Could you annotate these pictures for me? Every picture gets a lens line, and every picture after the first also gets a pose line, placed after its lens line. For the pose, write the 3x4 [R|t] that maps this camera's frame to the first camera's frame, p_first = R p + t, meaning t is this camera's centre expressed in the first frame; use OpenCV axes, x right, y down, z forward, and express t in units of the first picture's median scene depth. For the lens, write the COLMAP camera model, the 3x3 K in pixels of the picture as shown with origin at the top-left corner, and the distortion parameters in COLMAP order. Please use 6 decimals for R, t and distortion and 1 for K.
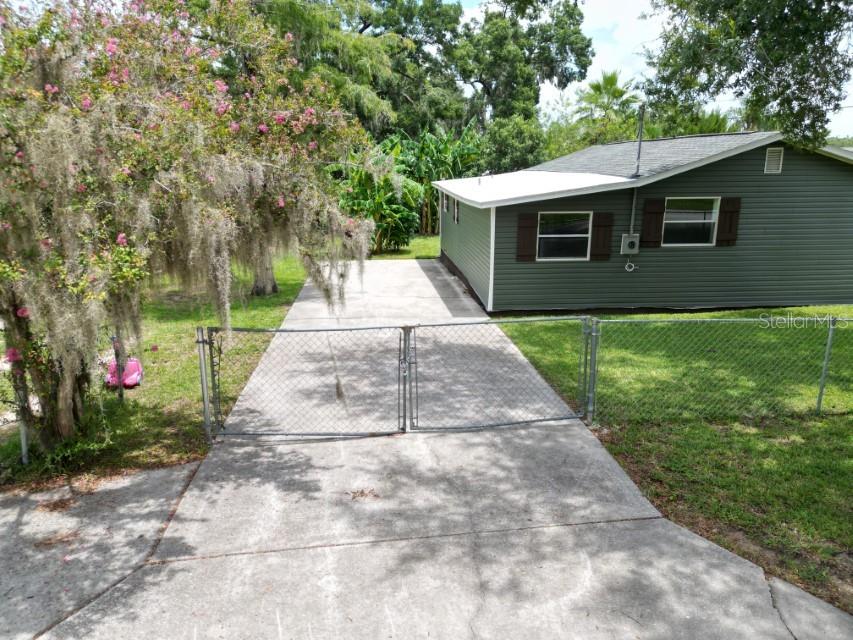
lens RADIAL K [[596.4, 0, 422.0], [0, 596.4, 314.2], [0, 0, 1]] dist [0.048767, -0.040453]
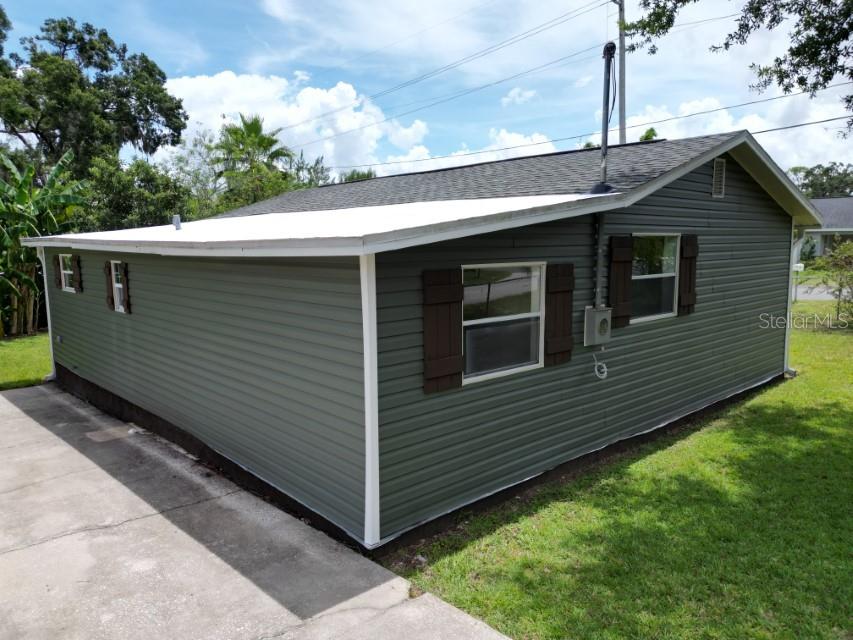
lens RADIAL K [[596.4, 0, 424.8], [0, 596.4, 319.4], [0, 0, 1]] dist [0.048767, -0.040453]
pose [[0.780669, -0.081324, 0.619630, -0.030681], [0.157781, 0.985025, -0.069506, -0.046599], [-0.604699, 0.152027, 0.781810, 0.297139]]
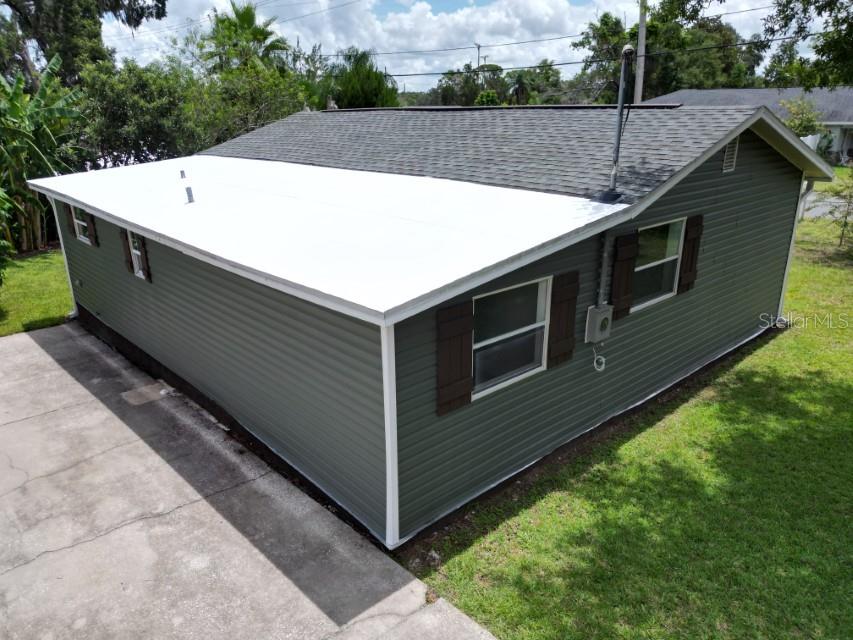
lens RADIAL K [[596.4, 0, 424.7], [0, 596.4, 317.8], [0, 0, 1]] dist [0.048767, -0.040453]
pose [[0.783376, -0.202938, 0.587485, -0.034722], [0.156901, 0.979151, 0.129015, -0.090630], [-0.601418, -0.008891, 0.798885, 0.285927]]
